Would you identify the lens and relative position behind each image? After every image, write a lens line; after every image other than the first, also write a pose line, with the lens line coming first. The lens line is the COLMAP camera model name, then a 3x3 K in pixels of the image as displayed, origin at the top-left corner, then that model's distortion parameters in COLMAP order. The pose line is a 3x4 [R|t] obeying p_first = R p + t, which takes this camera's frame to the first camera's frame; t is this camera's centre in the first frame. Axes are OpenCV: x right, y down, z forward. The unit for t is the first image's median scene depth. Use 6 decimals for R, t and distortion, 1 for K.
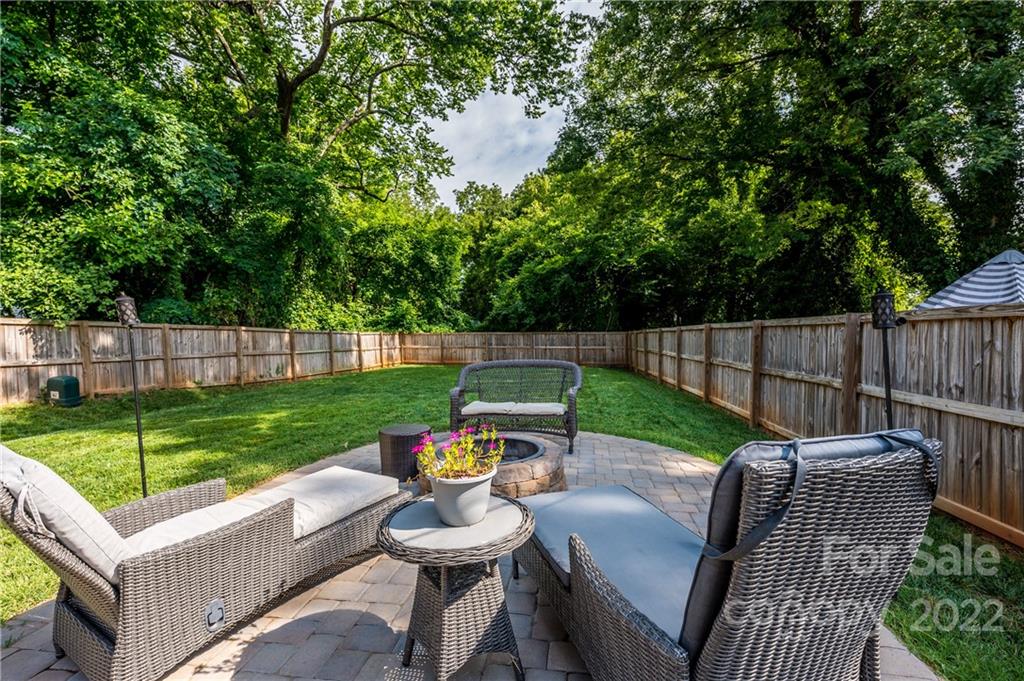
lens RADIAL K [[431.0, 0, 512.0], [0, 431.0, 340.5], [0, 0, 1]] dist [-0.000365, -0.000123]
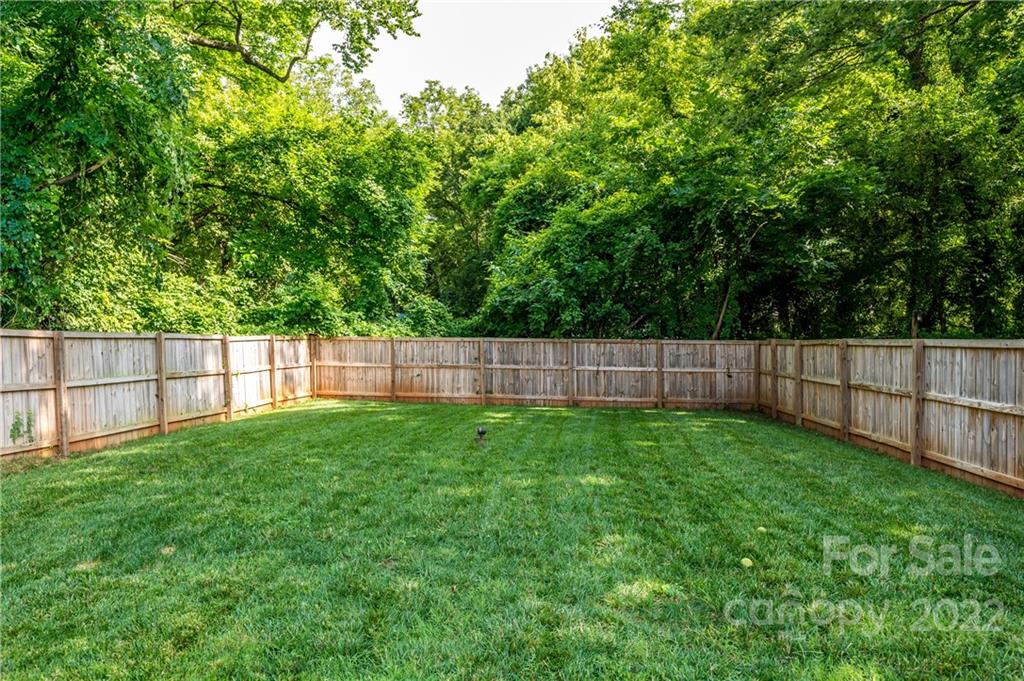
lens RADIAL K [[671.1, 0, 512.0], [0, 671.1, 340.5], [0, 0, 1]] dist [-0.006792, -0.000793]
pose [[0.998925, 0.012073, 0.044763, -0.056140], [-0.011748, 0.999903, -0.007507, -0.009748], [-0.044850, 0.006974, 0.998969, 0.192620]]
